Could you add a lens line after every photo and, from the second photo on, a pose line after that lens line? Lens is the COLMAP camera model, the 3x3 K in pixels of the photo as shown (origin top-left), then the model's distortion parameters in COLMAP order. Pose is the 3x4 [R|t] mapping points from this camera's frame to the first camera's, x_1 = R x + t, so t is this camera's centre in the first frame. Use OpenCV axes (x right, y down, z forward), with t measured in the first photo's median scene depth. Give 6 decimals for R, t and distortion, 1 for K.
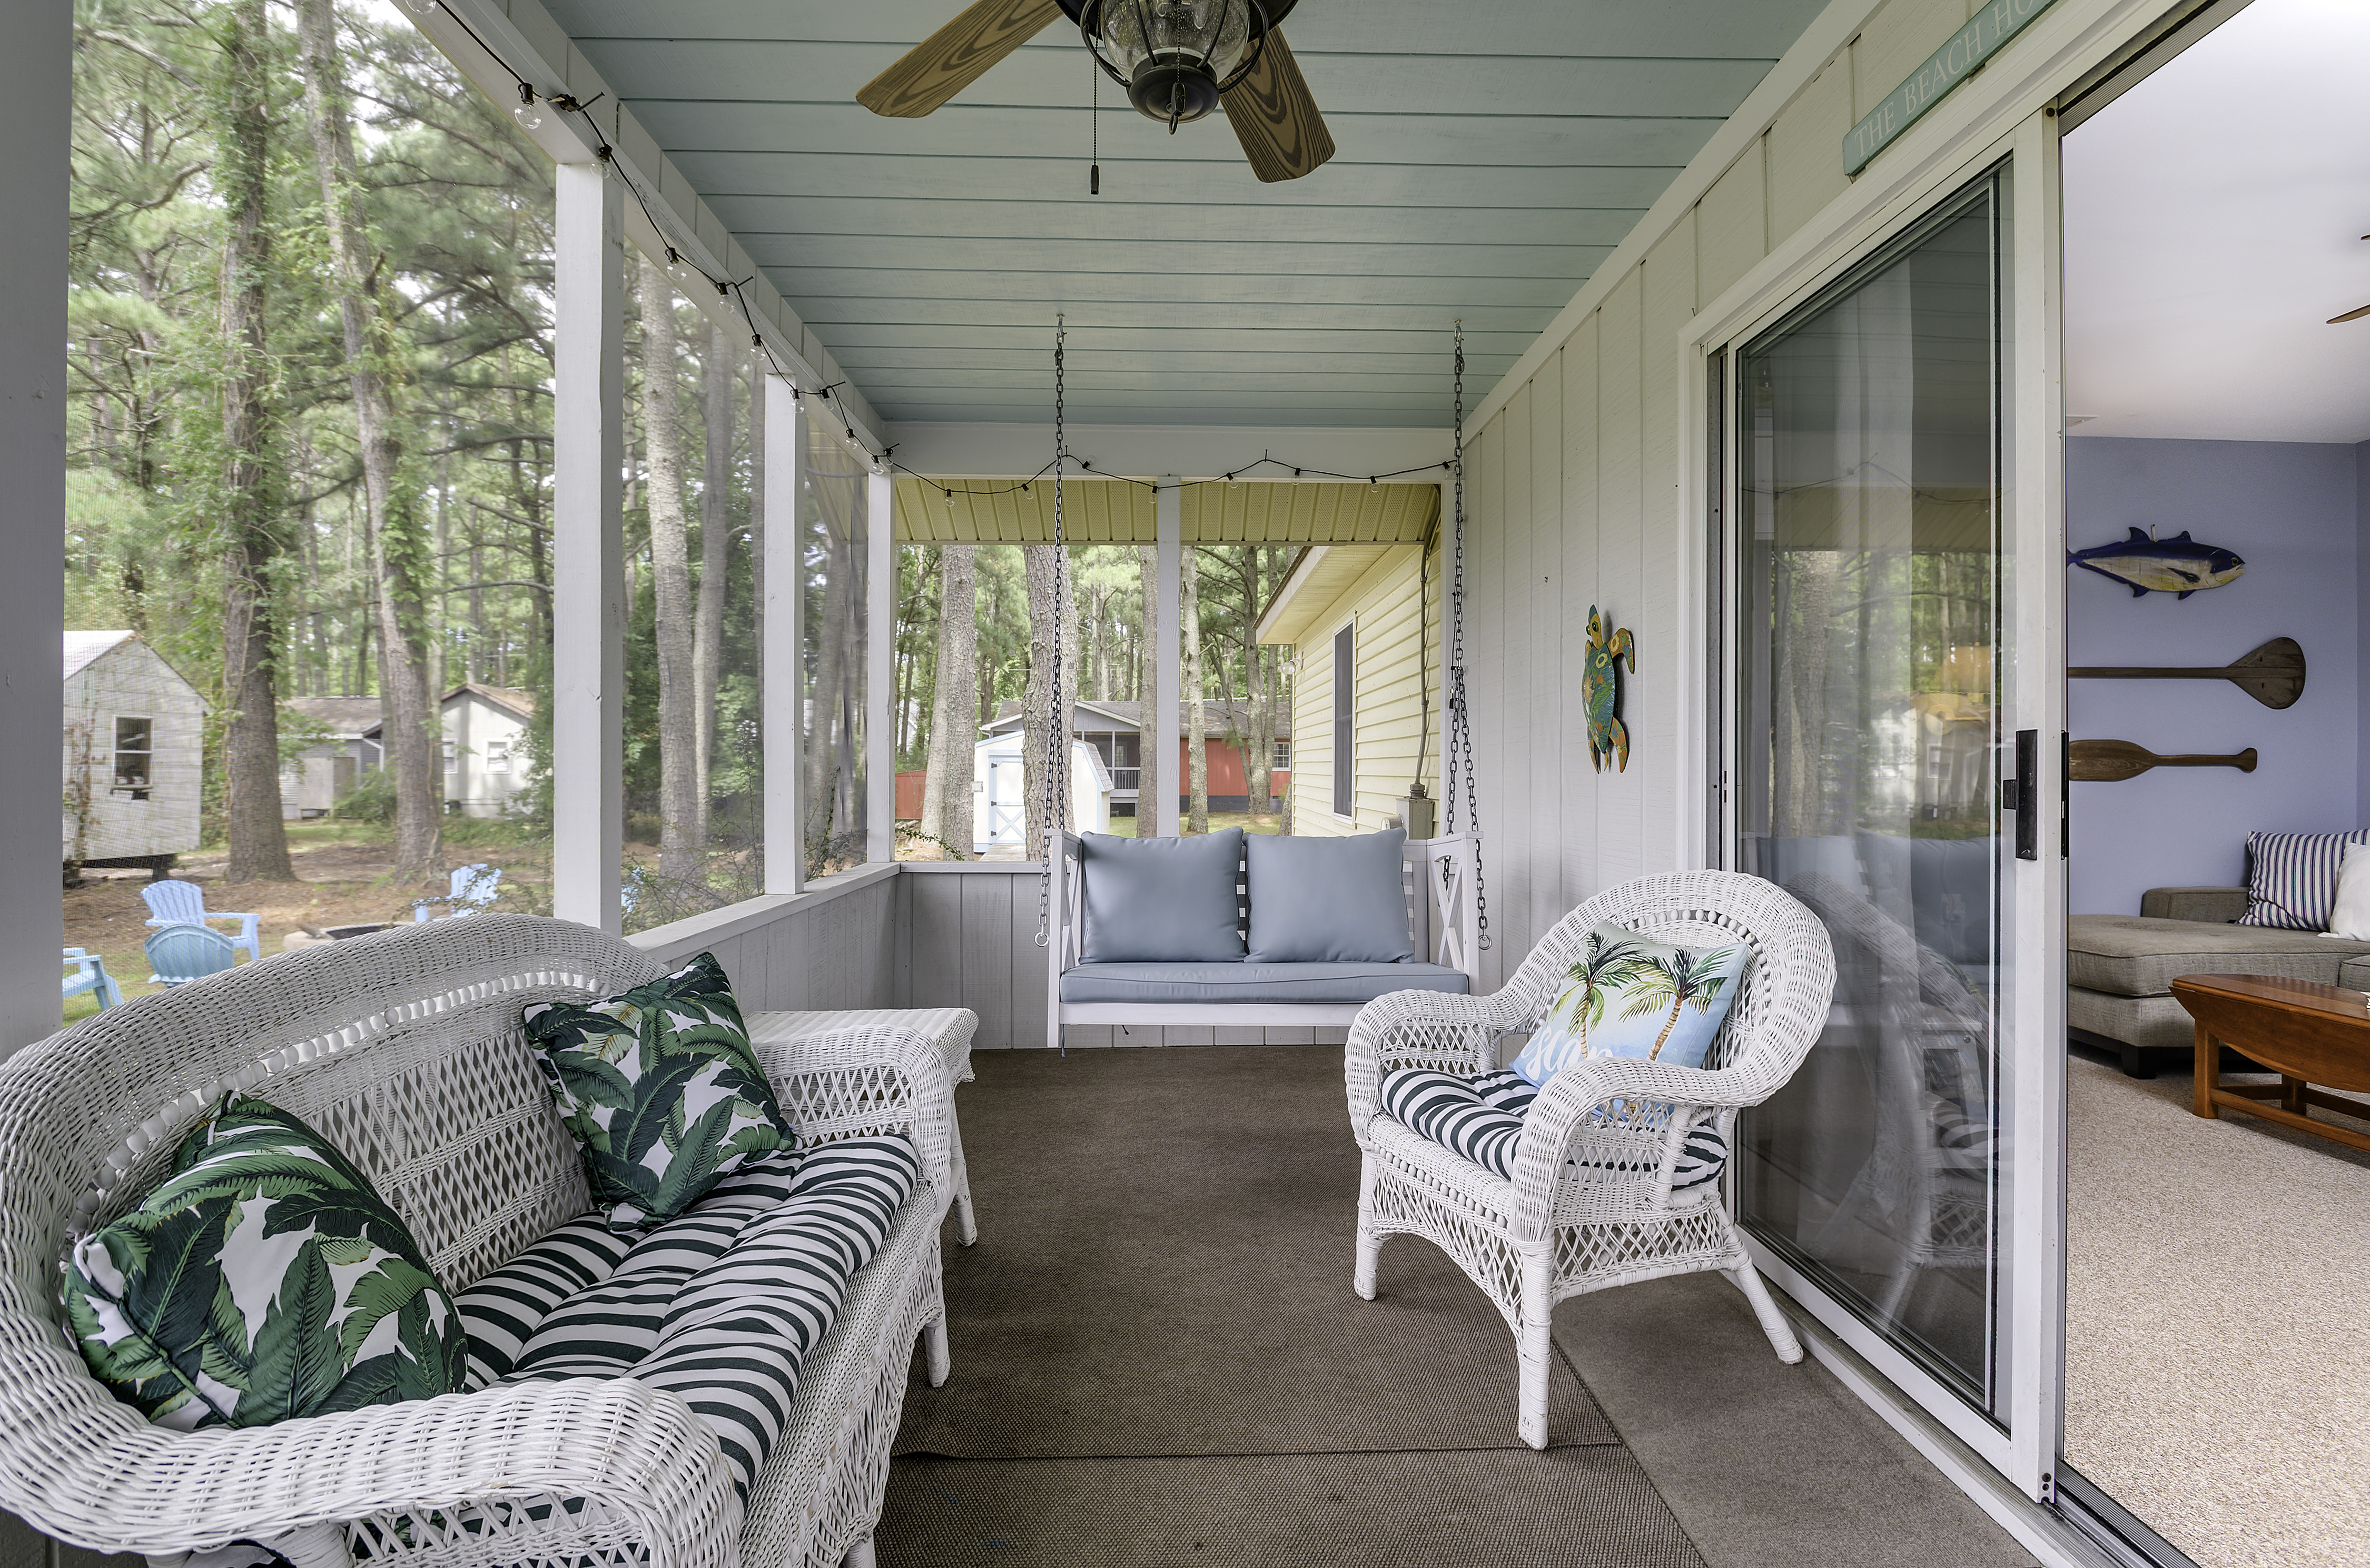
lens RADIAL K [[1159.6, 0, 1188.6], [0, 1159.6, 760.5], [0, 0, 1]] dist [-0.013242, -0.006389]
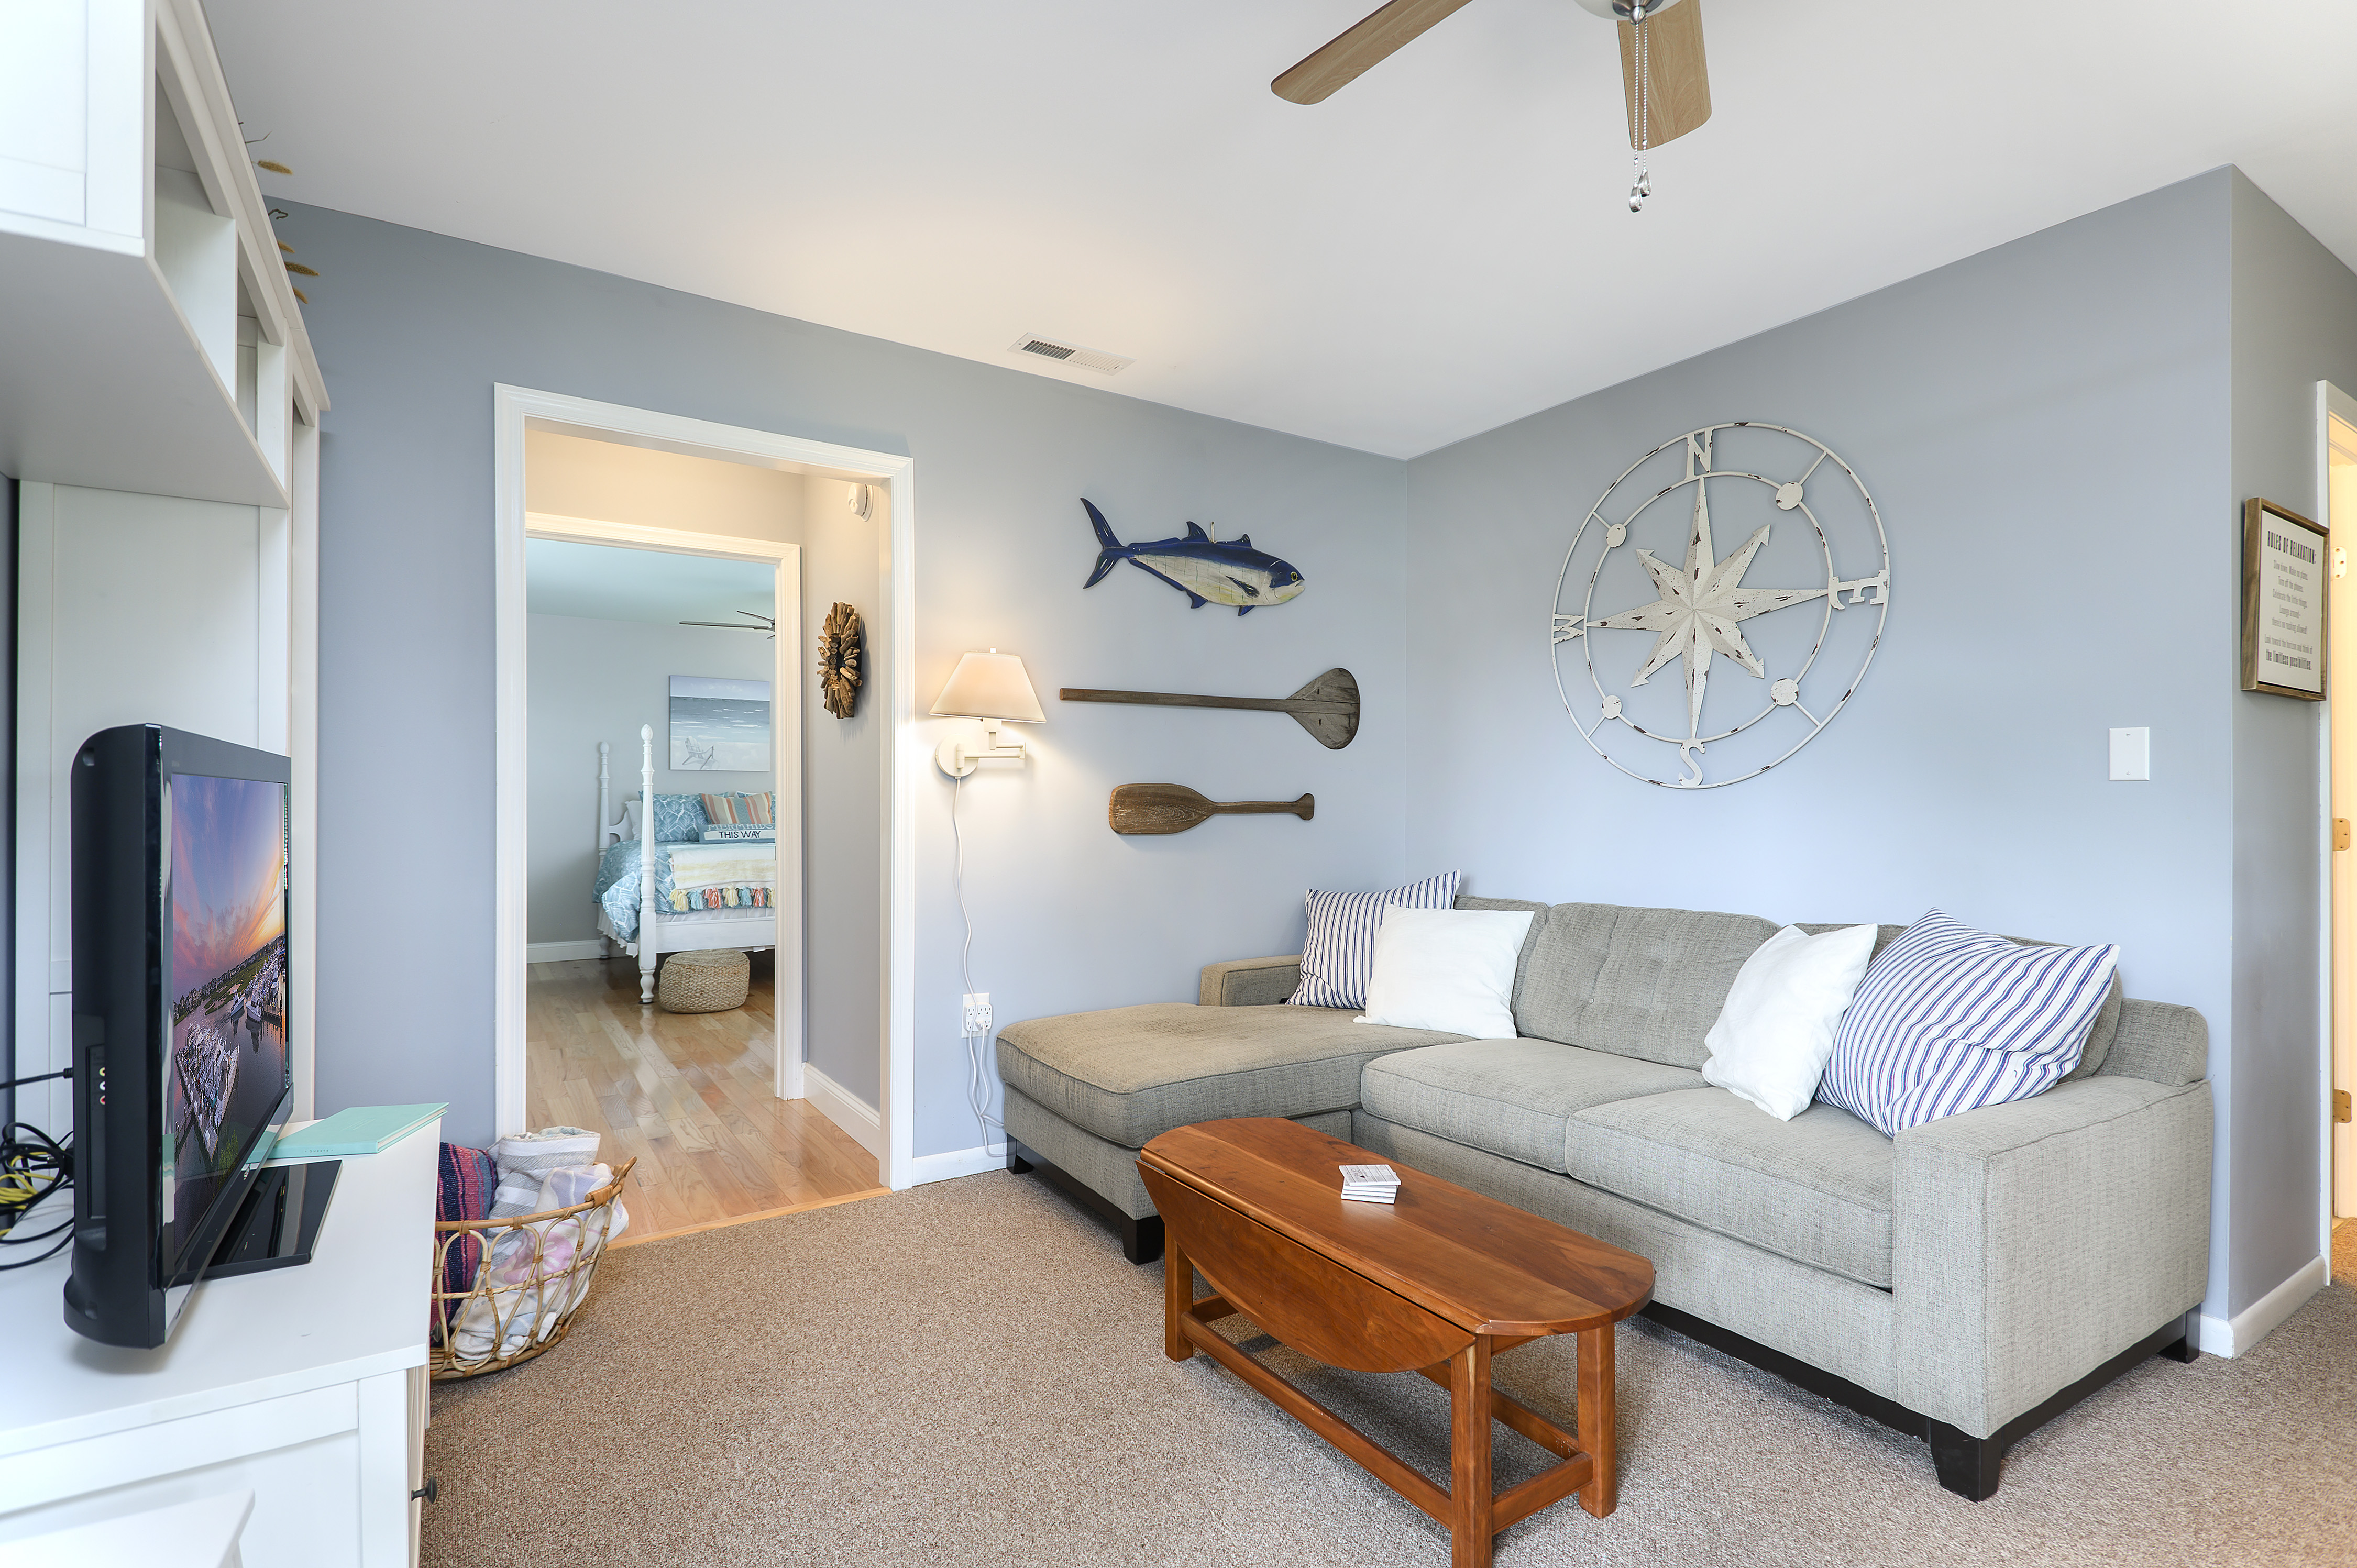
lens RADIAL K [[1122.3, 0, 1185.8], [0, 1122.3, 806.6], [0, 0, 1]] dist [0.009523, -0.001578]
pose [[0.851298, -0.006050, 0.524648, 0.613510], [-0.001160, 0.999909, 0.013413, -0.018710], [-0.524682, -0.012027, 0.851214, 0.488445]]
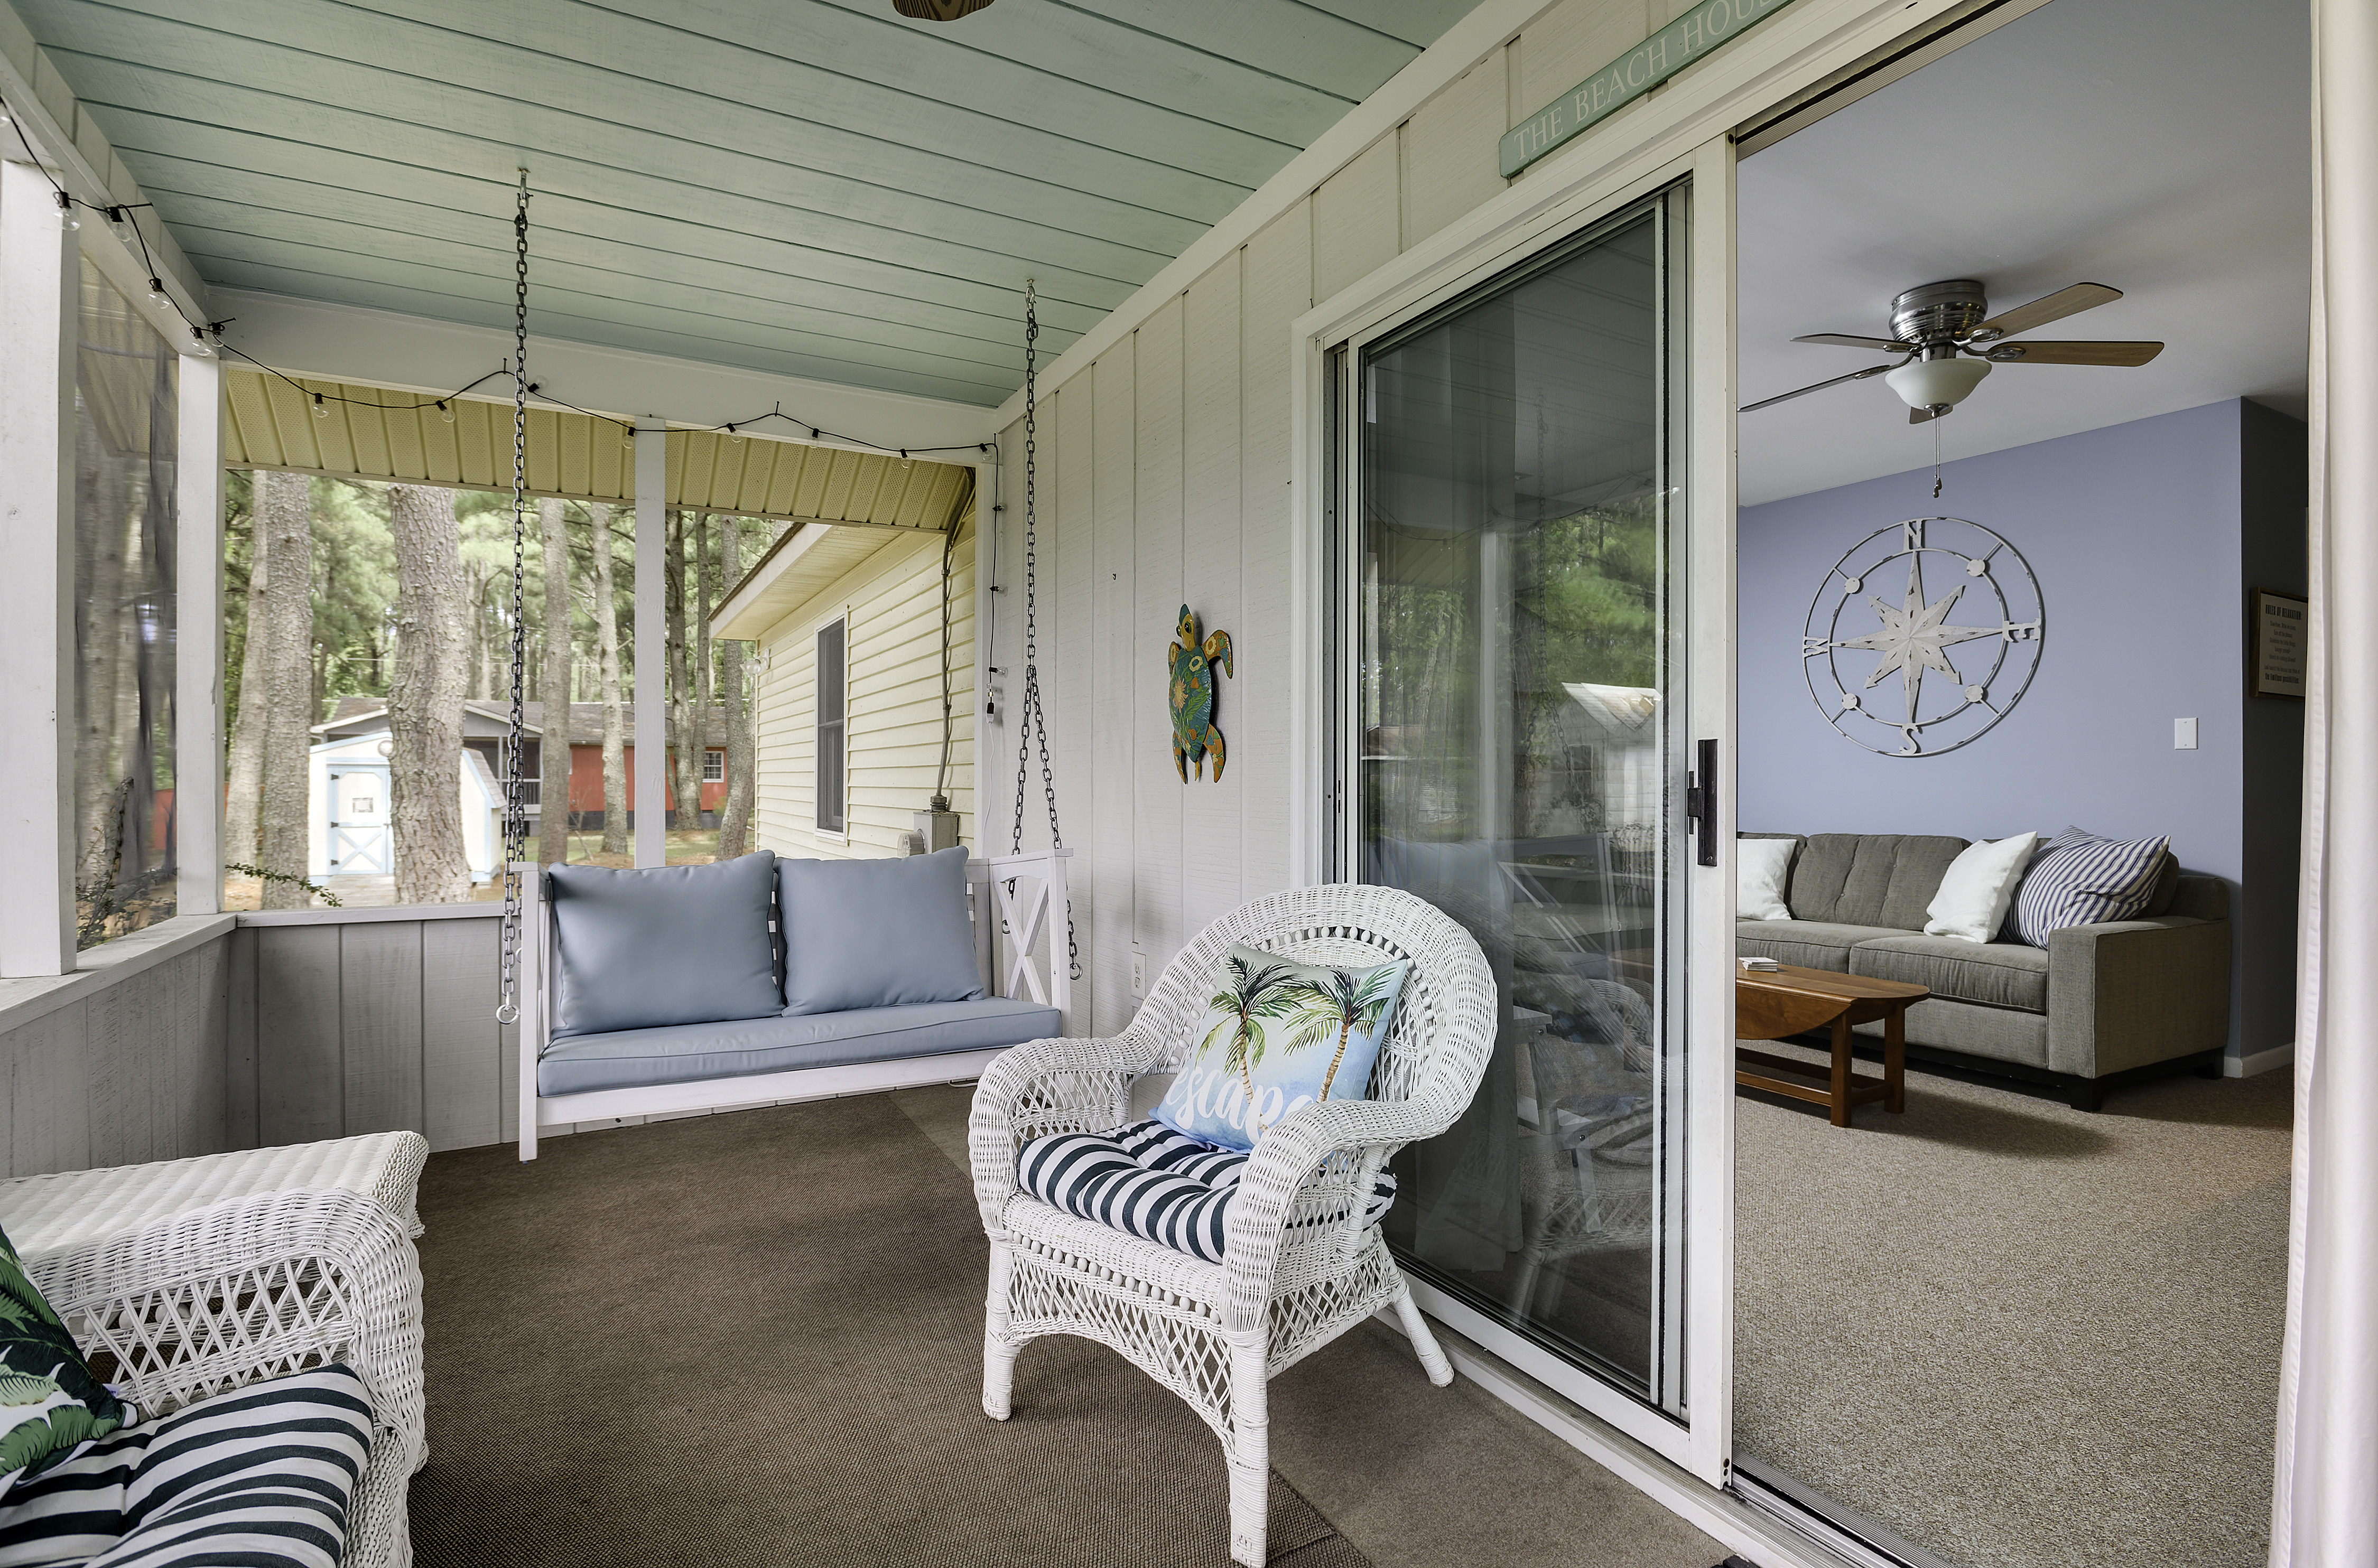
lens RADIAL K [[1163.5, 0, 1195.7], [0, 1163.5, 780.7], [0, 0, 1]] dist [-0.013242, -0.006389]
pose [[0.884969, -0.002382, 0.465643, -0.082810], [-0.001225, 0.999972, 0.007444, 0.001676], [-0.465648, -0.007158, 0.884941, 0.157707]]
